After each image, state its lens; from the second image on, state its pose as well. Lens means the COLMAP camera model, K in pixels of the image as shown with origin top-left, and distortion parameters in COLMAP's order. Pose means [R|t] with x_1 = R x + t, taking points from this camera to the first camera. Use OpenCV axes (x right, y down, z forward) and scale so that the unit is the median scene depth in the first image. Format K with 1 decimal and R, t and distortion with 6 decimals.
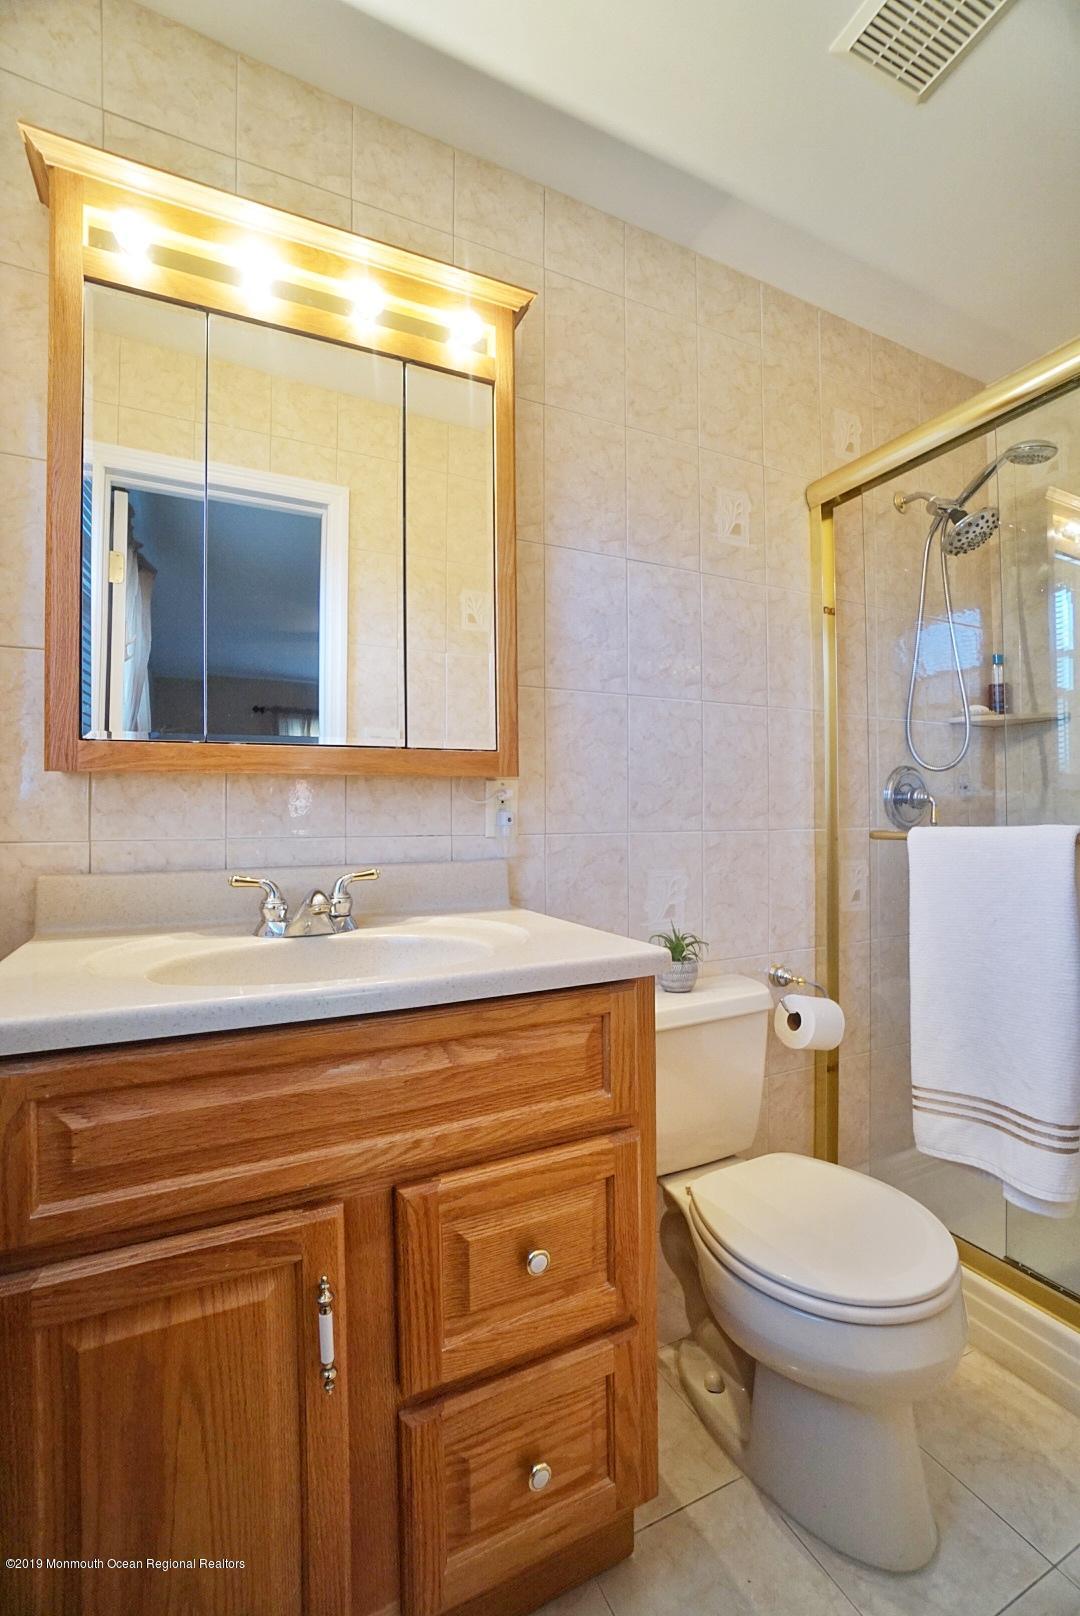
lens RADIAL K [[710.5, 0, 540.0], [0, 710.5, 808.0], [0, 0, 1]] dist [-0.062111, 0.021997]
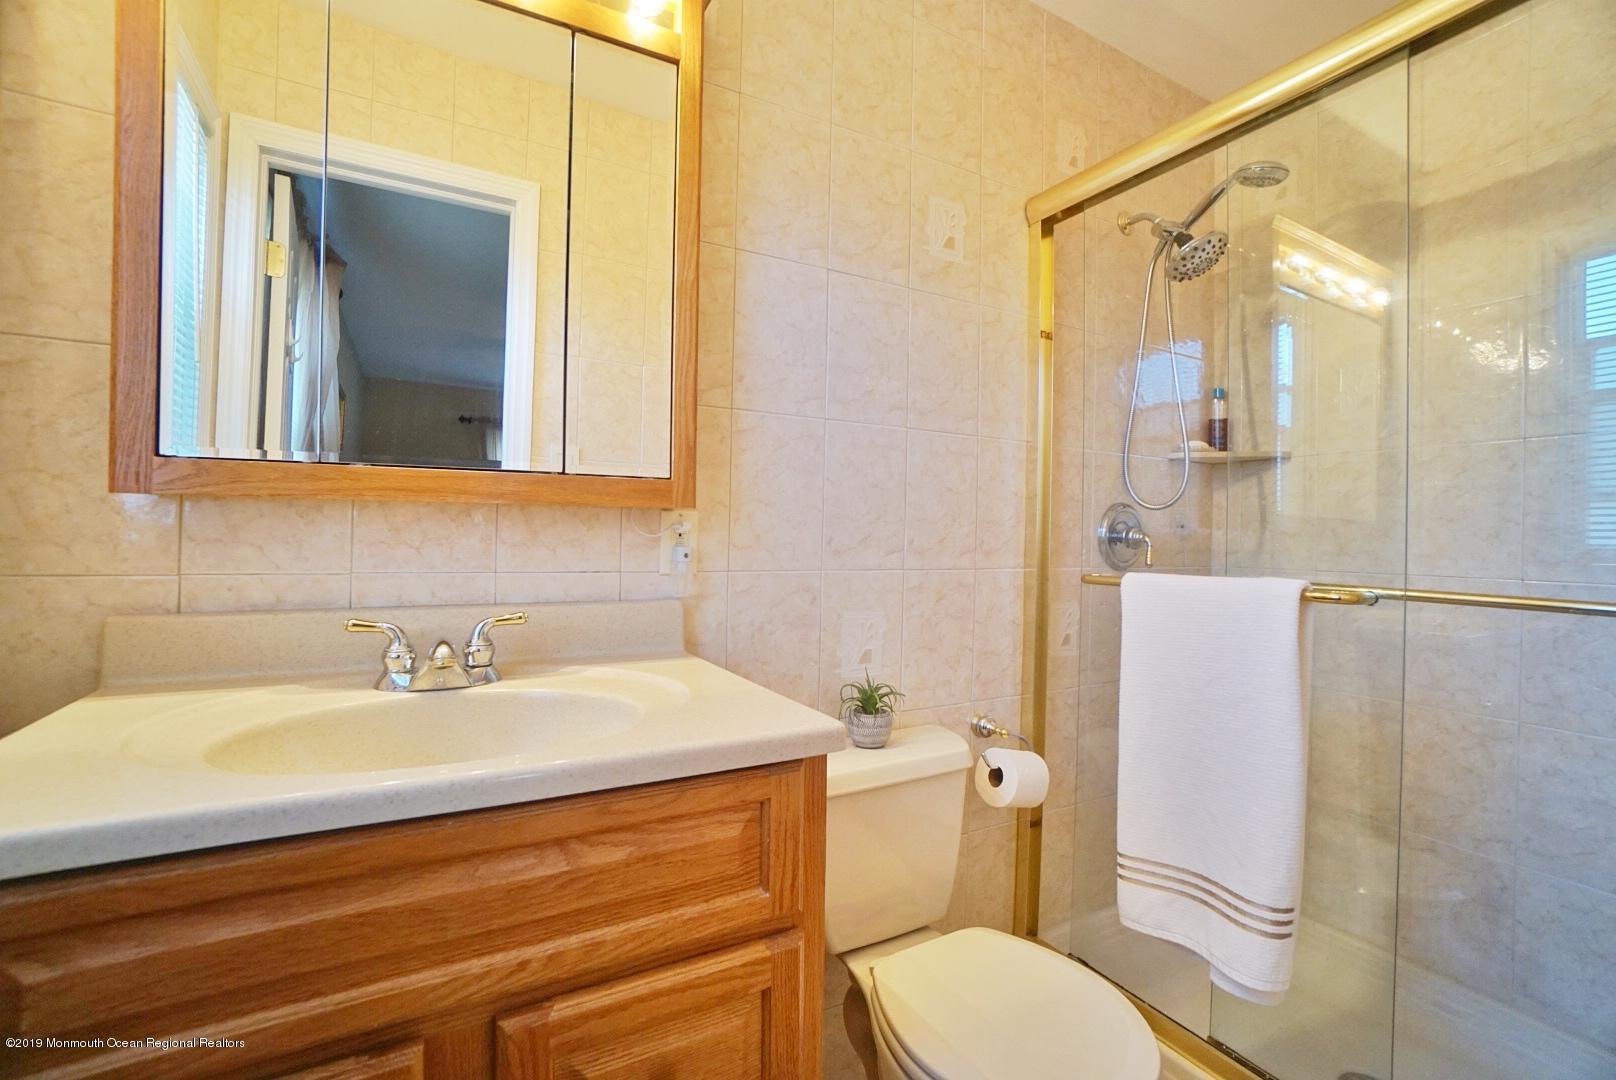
lens RADIAL K [[710.5, 0, 804.0], [0, 710.5, 536.8], [0, 0, 1]] dist [-0.062111, 0.021997]
pose [[0.998072, 0.022522, 0.057844, 0.050171], [-0.023381, 0.999626, 0.014216, -0.022226], [-0.057503, -0.015541, 0.998224, 0.094800]]
